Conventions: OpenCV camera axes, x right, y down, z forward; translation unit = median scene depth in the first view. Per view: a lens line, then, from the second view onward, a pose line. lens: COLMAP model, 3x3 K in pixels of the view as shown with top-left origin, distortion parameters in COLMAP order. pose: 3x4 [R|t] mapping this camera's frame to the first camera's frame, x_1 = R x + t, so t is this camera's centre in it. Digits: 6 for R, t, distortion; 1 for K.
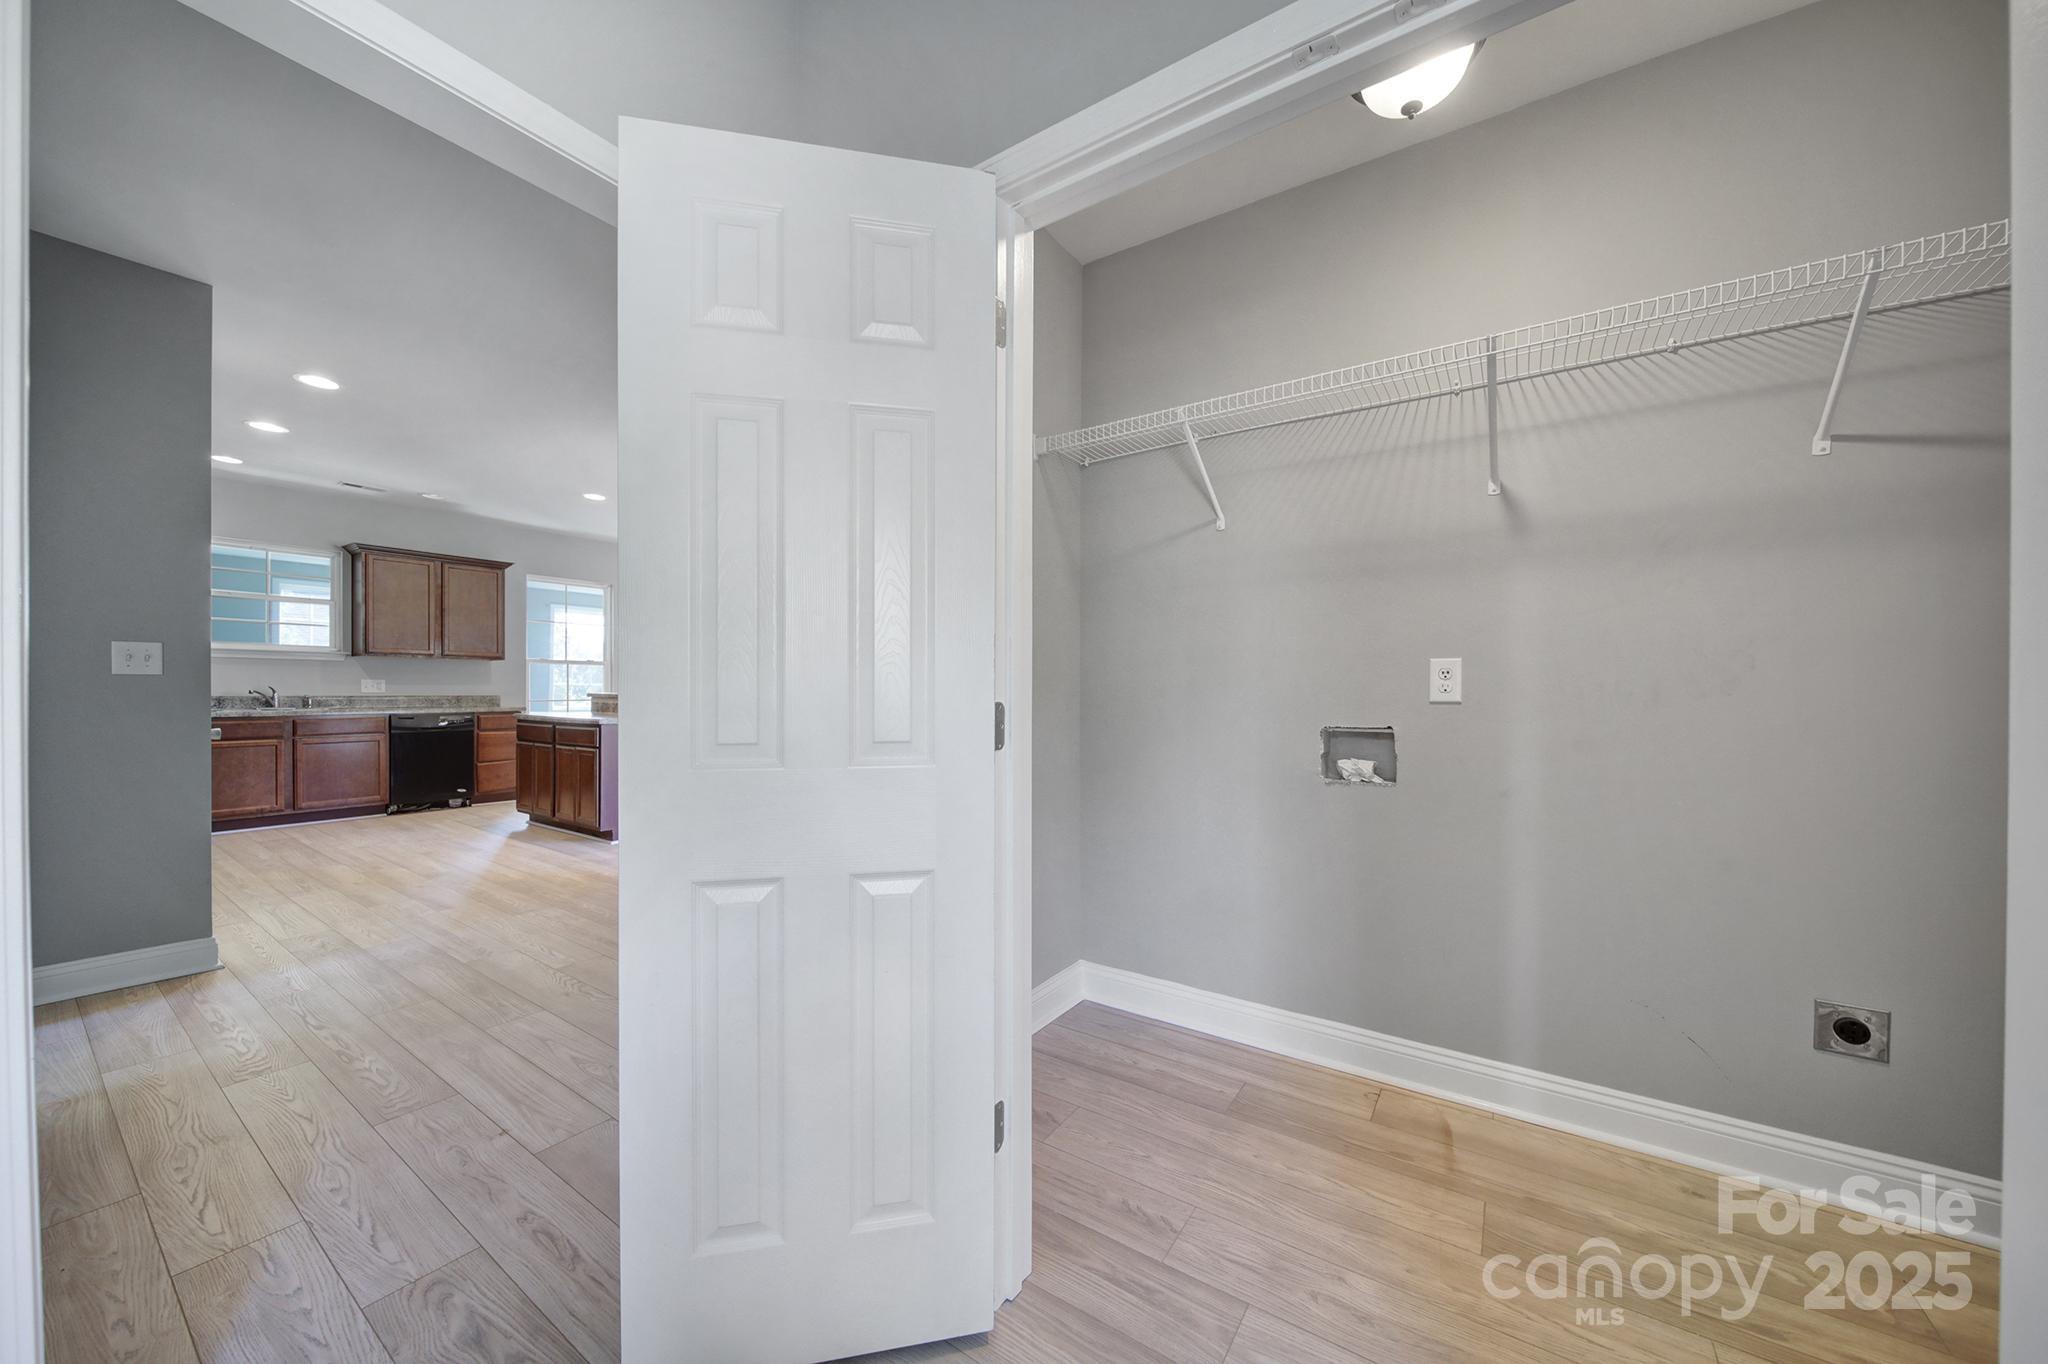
lens RADIAL K [[718.1, 0, 1031.0], [0, 718.1, 696.1], [0, 0, 1]] dist [-0.001406, -0.001891]
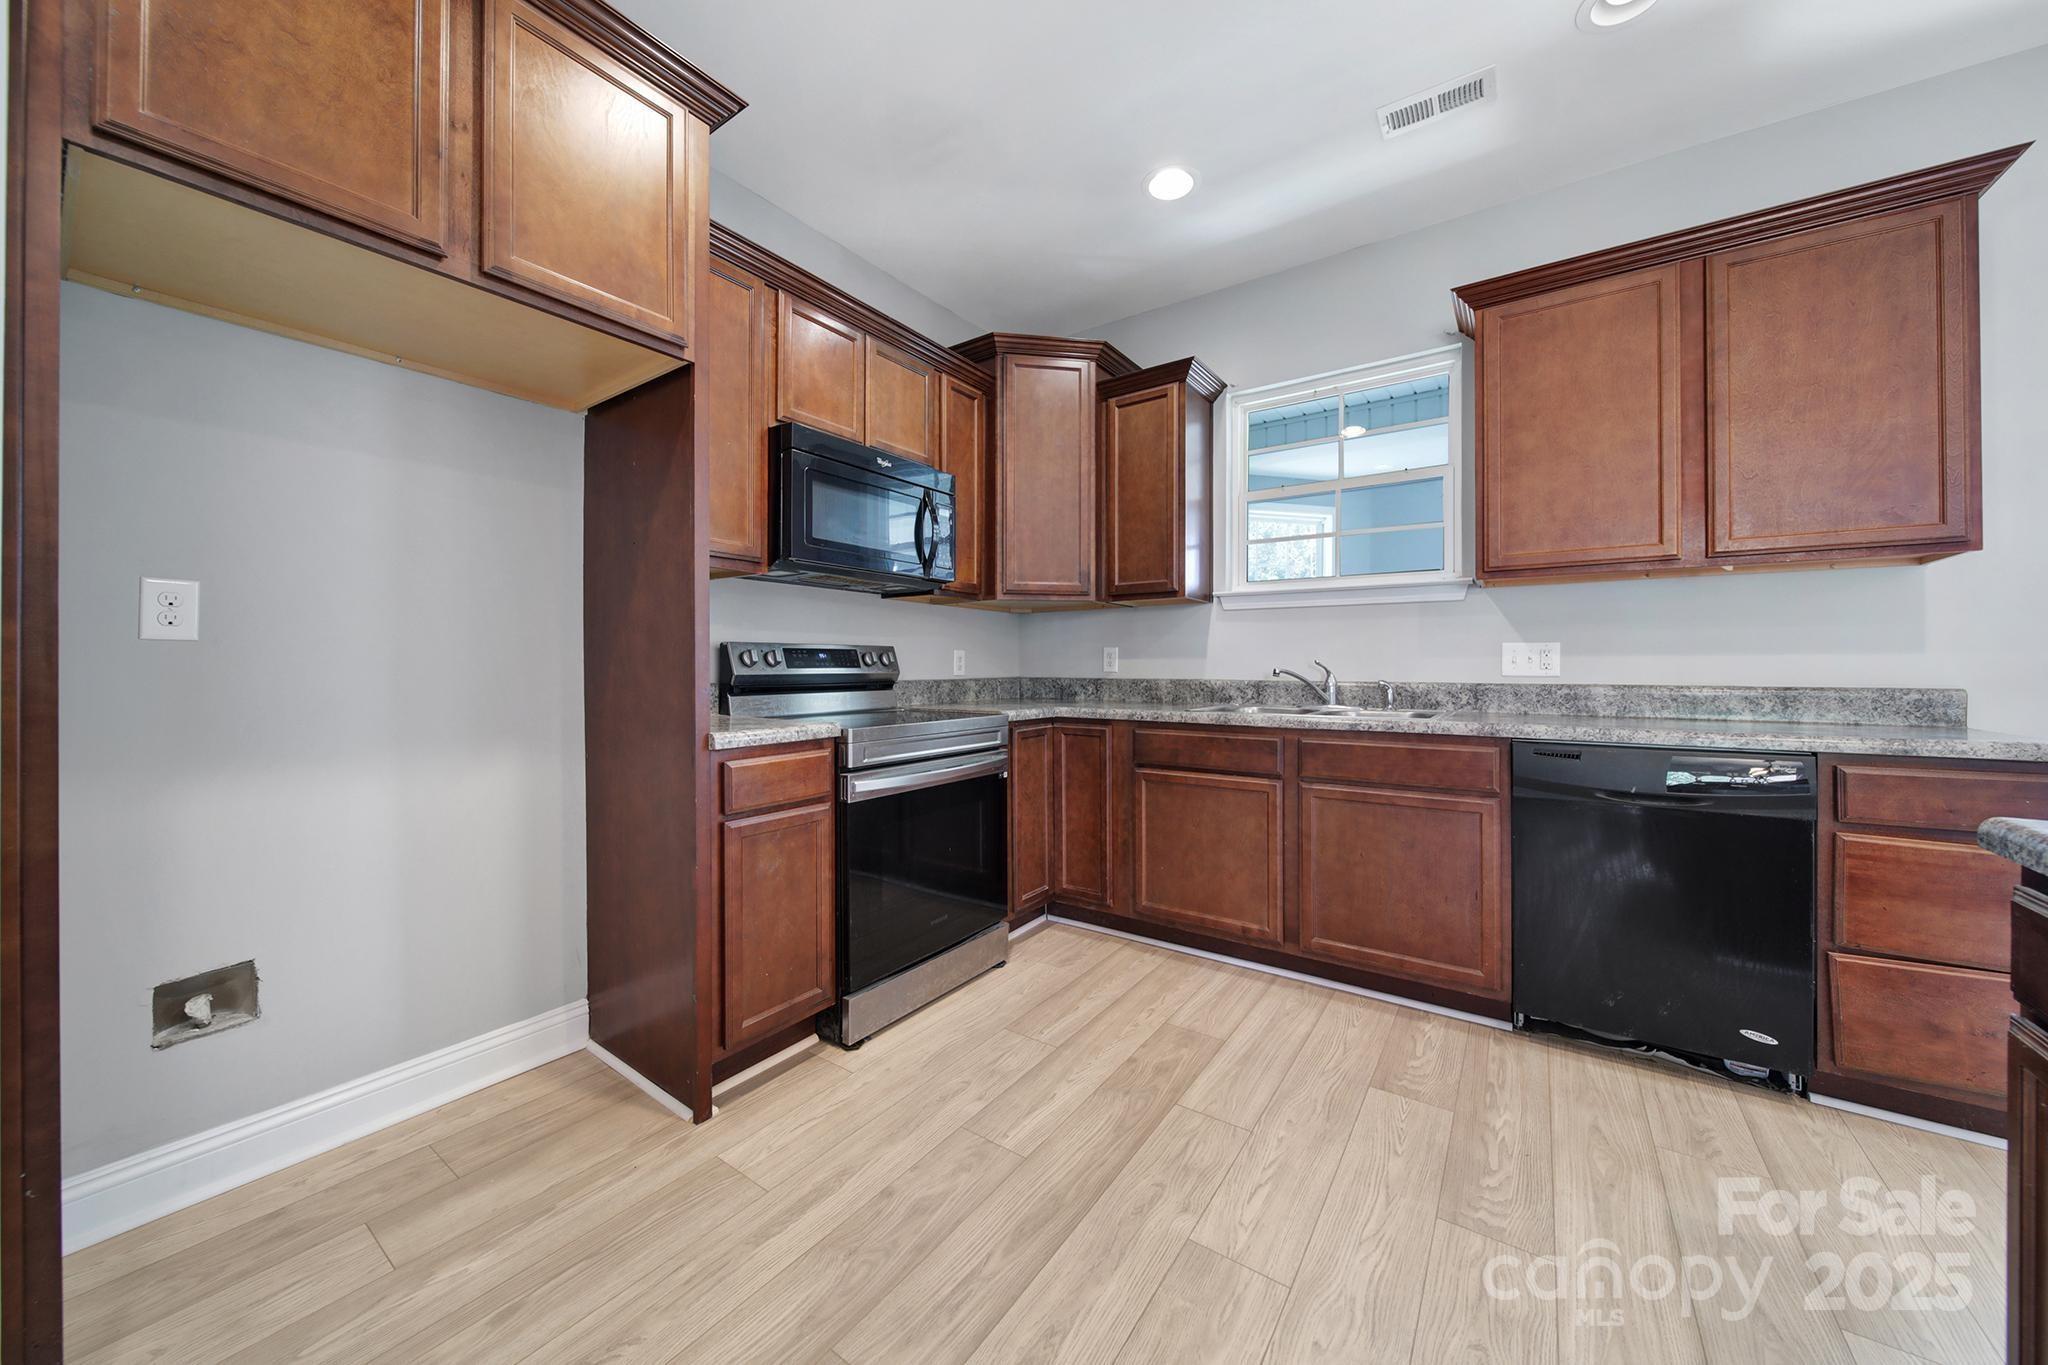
lens RADIAL K [[718.1, 0, 1022.2], [0, 718.1, 668.9], [0, 0, 1]] dist [-0.001406, -0.001891]
pose [[-0.025552, -0.007685, -0.999644, -0.578020], [-0.014881, 0.999863, -0.007306, -0.002105], [0.999563, 0.014689, -0.025663, 0.815202]]
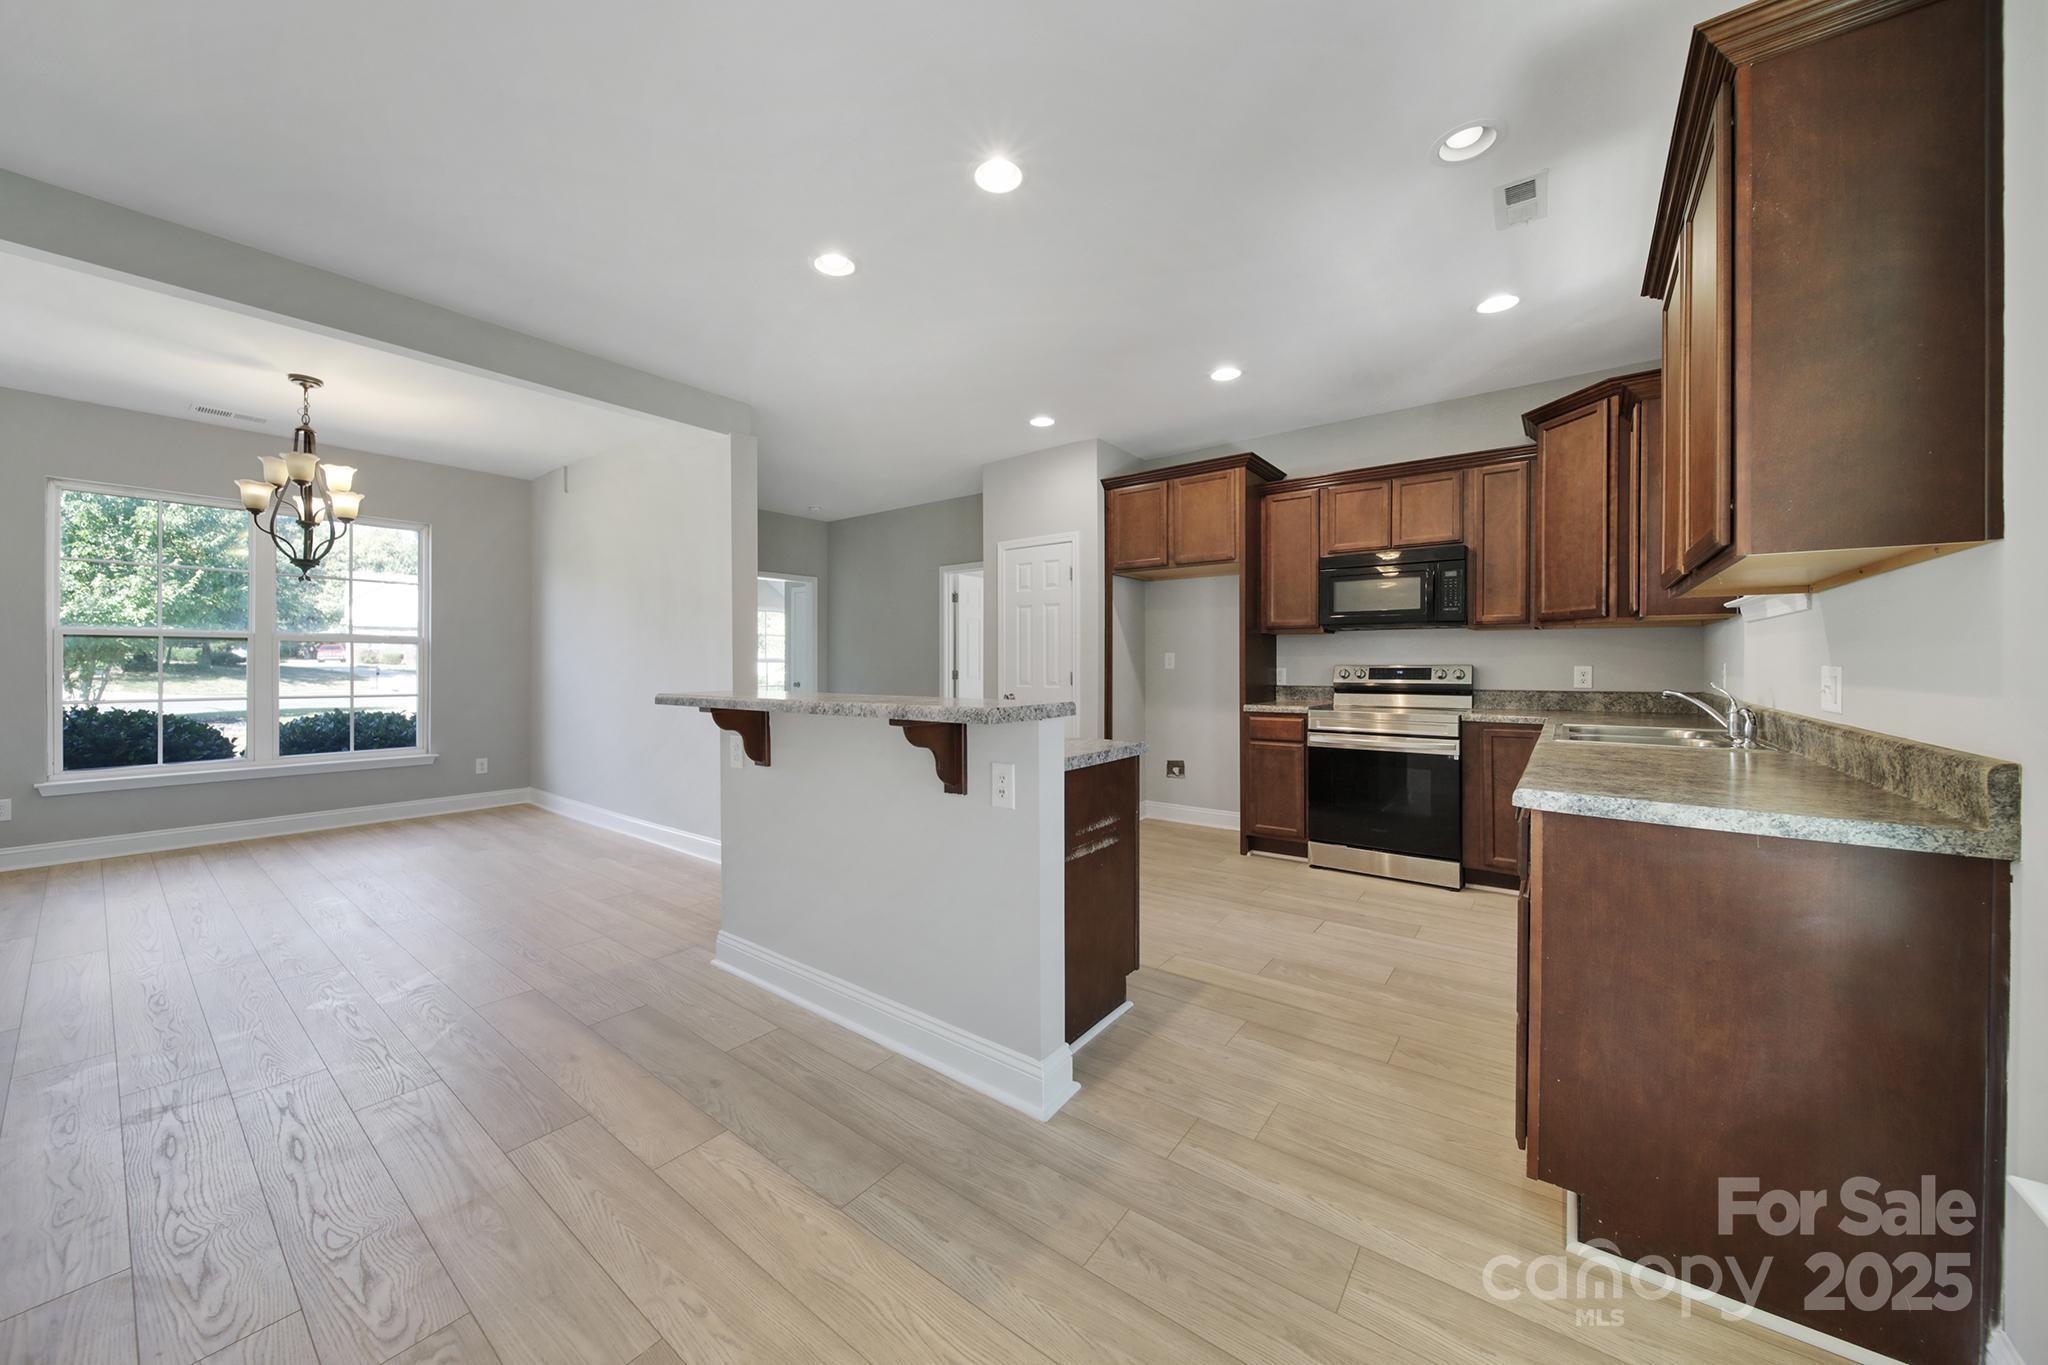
lens RADIAL K [[718.1, 0, 1018.0], [0, 718.1, 667.3], [0, 0, 1]] dist [-0.001406, -0.001891]
pose [[-0.997916, -0.009133, 0.063884, -0.679917], [-0.007924, 0.999785, 0.019161, -0.028069], [-0.064046, 0.018615, -0.997773, 1.451943]]
